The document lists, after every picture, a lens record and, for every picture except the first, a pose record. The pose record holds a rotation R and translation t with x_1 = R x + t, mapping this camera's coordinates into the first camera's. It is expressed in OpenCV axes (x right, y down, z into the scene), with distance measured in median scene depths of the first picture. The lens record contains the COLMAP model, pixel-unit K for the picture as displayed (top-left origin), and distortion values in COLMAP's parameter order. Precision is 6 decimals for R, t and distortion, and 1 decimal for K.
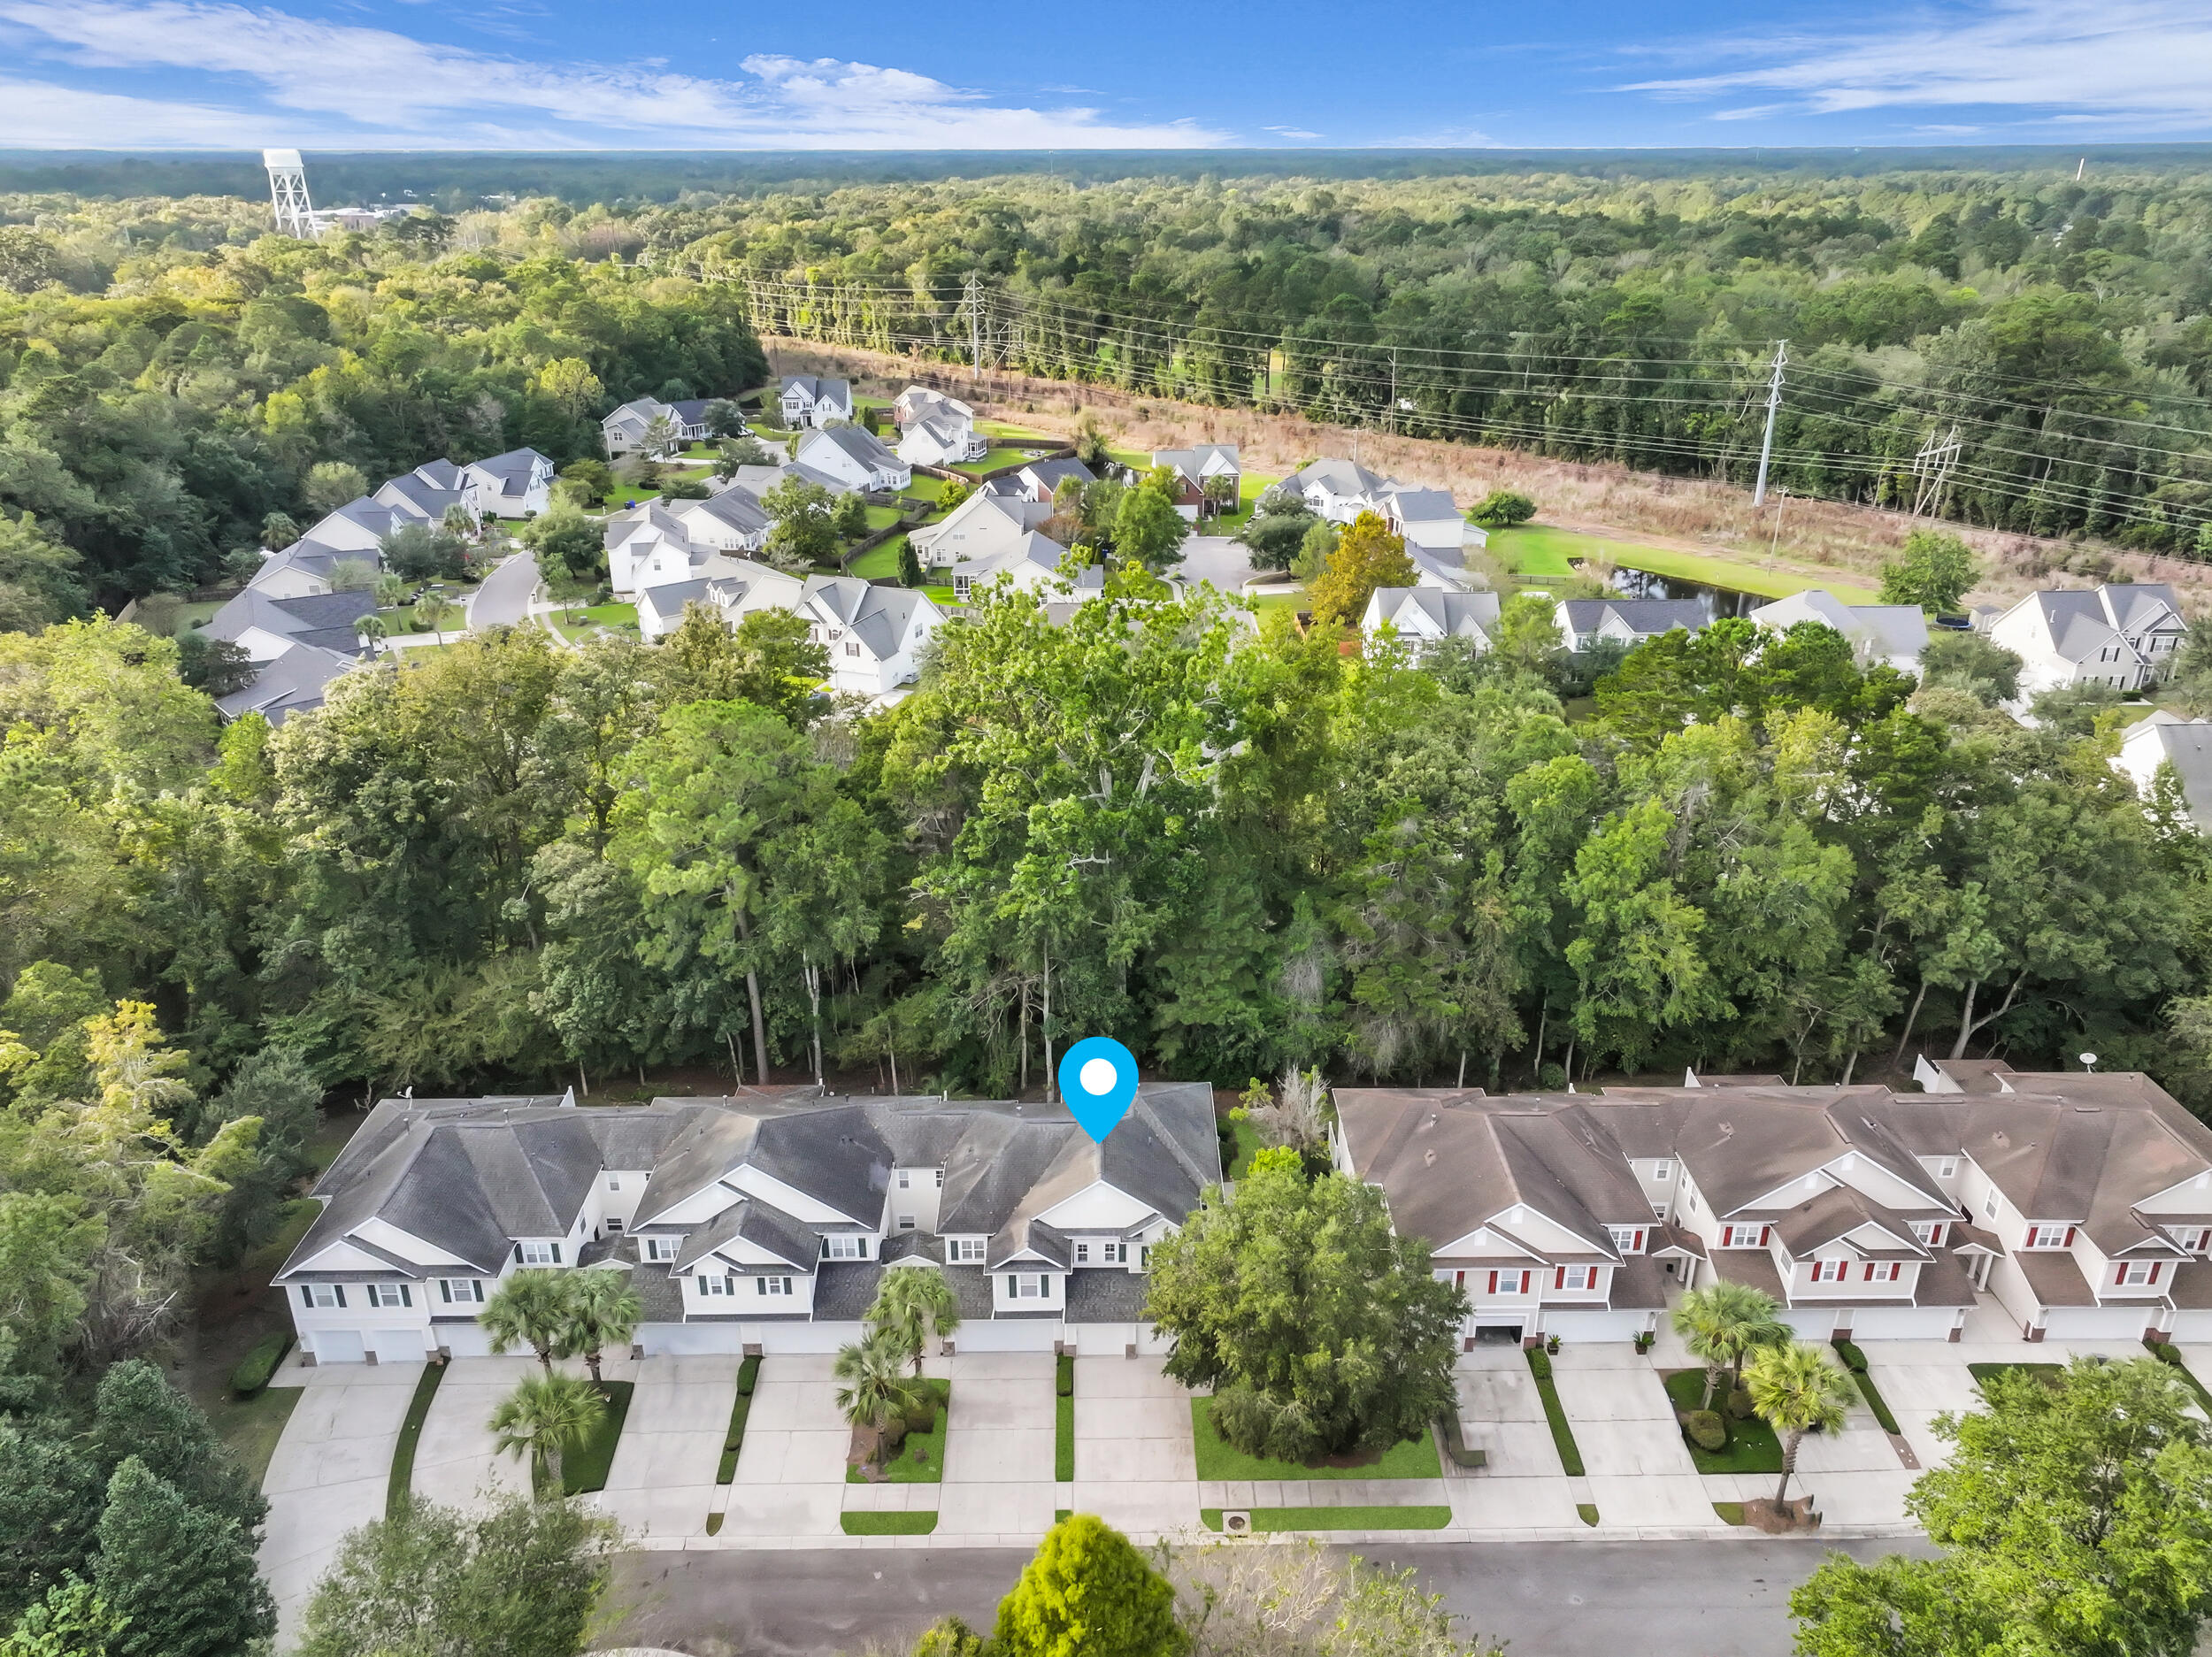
lens RADIAL K [[1562.9, 0, 1114.5], [0, 1562.9, 823.5], [0, 0, 1]] dist [-0.005172, 0.019445]
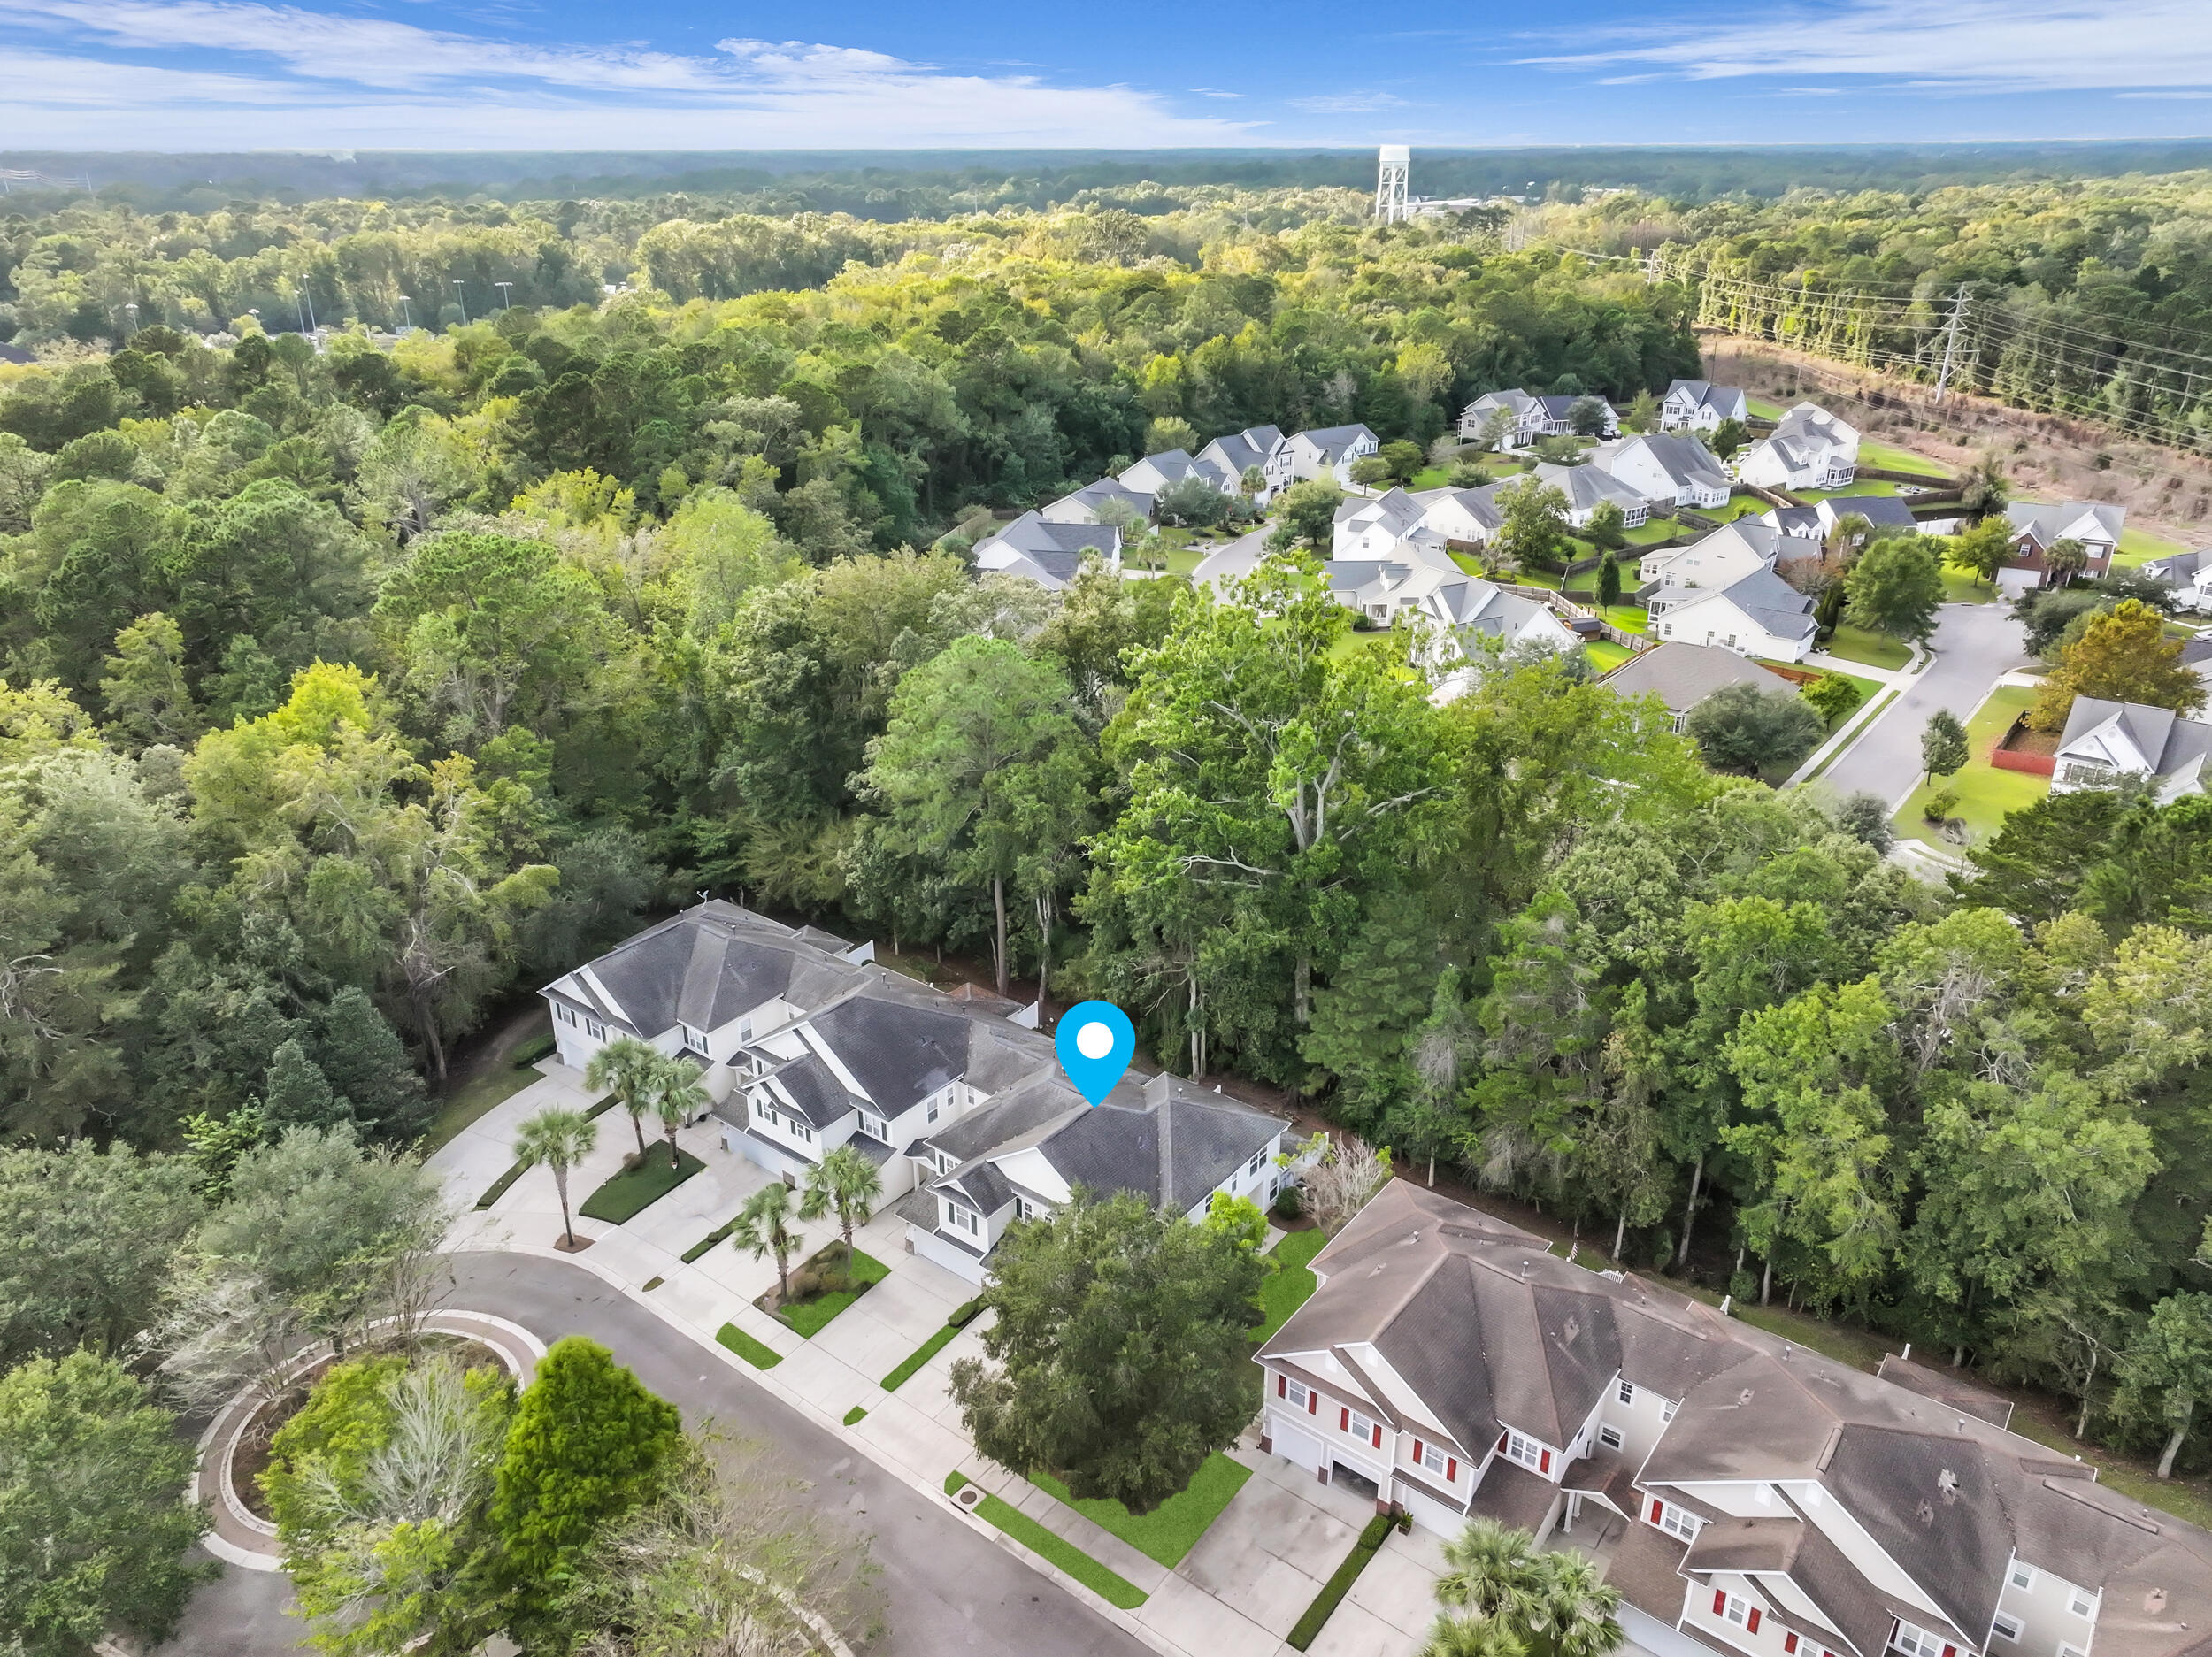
lens RADIAL K [[1535.7, 0, 1111.8], [0, 1535.7, 870.2], [0, 0, 1]] dist [-0.003629, -0.008194]
pose [[0.781566, 0.262013, -0.566131, 0.218733], [-0.242505, 0.963750, 0.111249, -0.028356], [0.574757, 0.050341, 0.816774, 0.078406]]
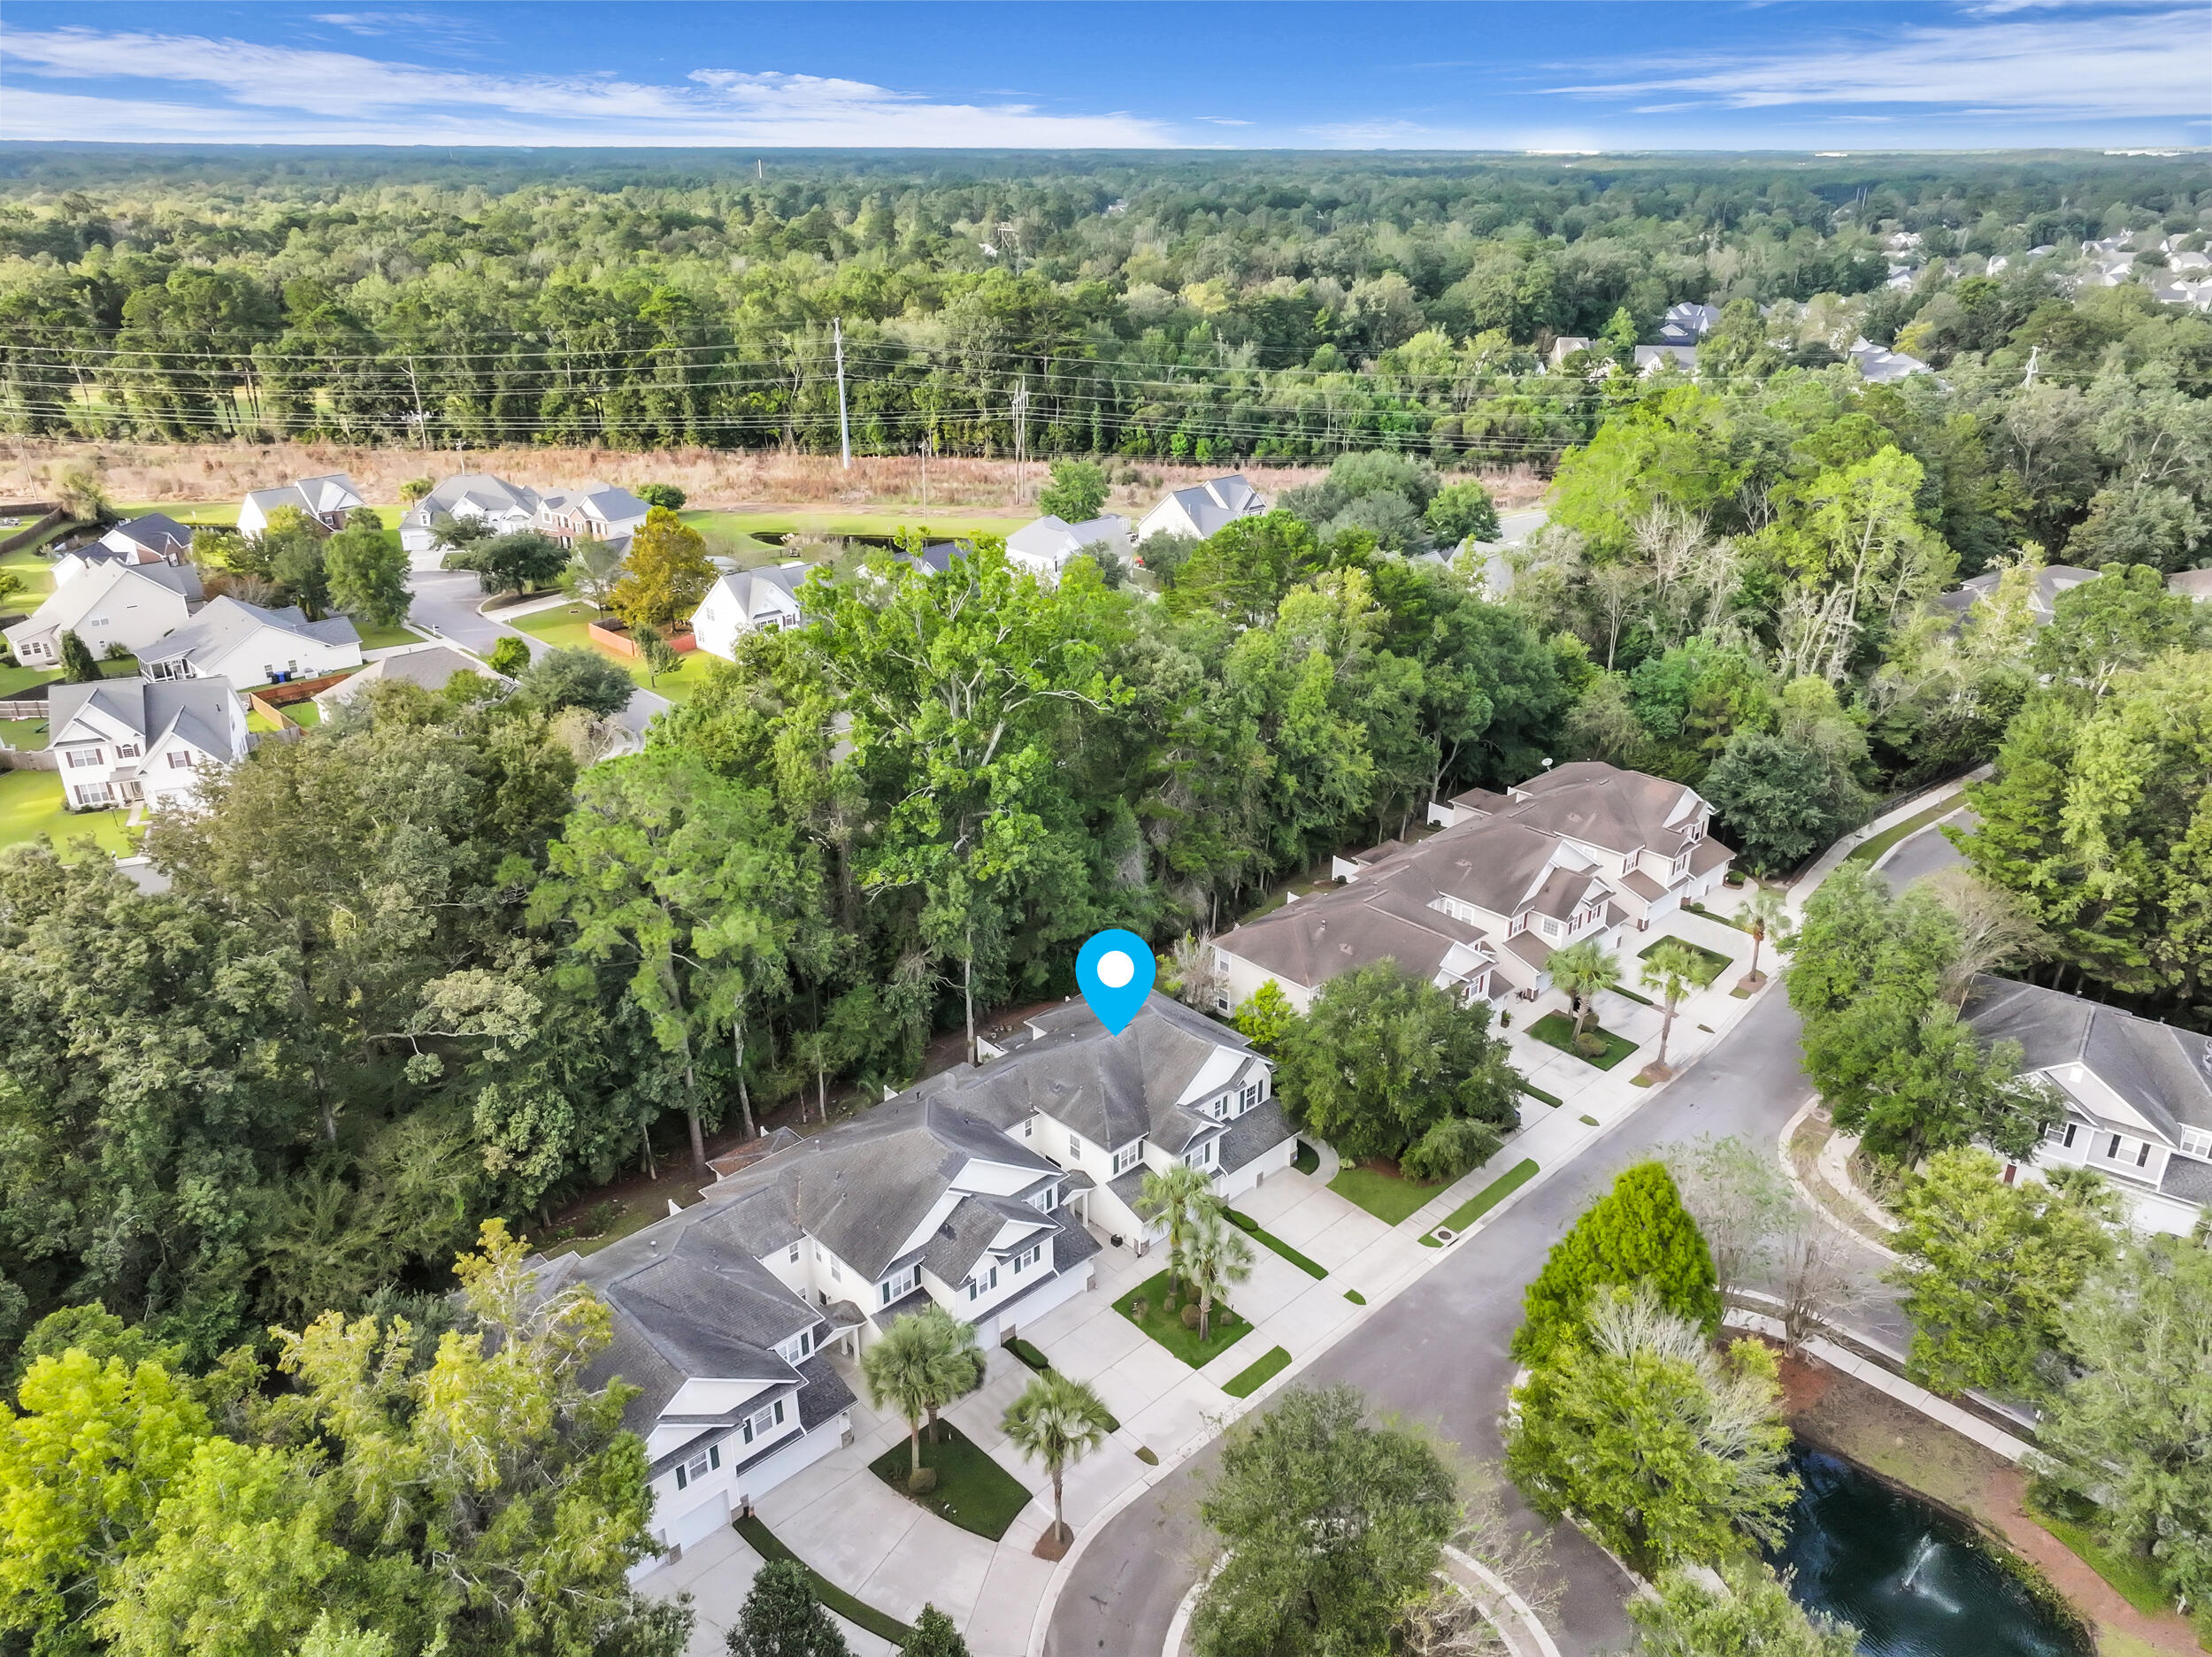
lens RADIAL K [[1621.3, 0, 969.9], [0, 1621.3, 829.2], [0, 0, 1]] dist [-0.008541, -0.003827]
pose [[0.753124, -0.278889, 0.595840, -0.316567], [0.284368, 0.954720, 0.087434, -0.029681], [-0.593245, 0.103589, 0.798330, 0.057388]]
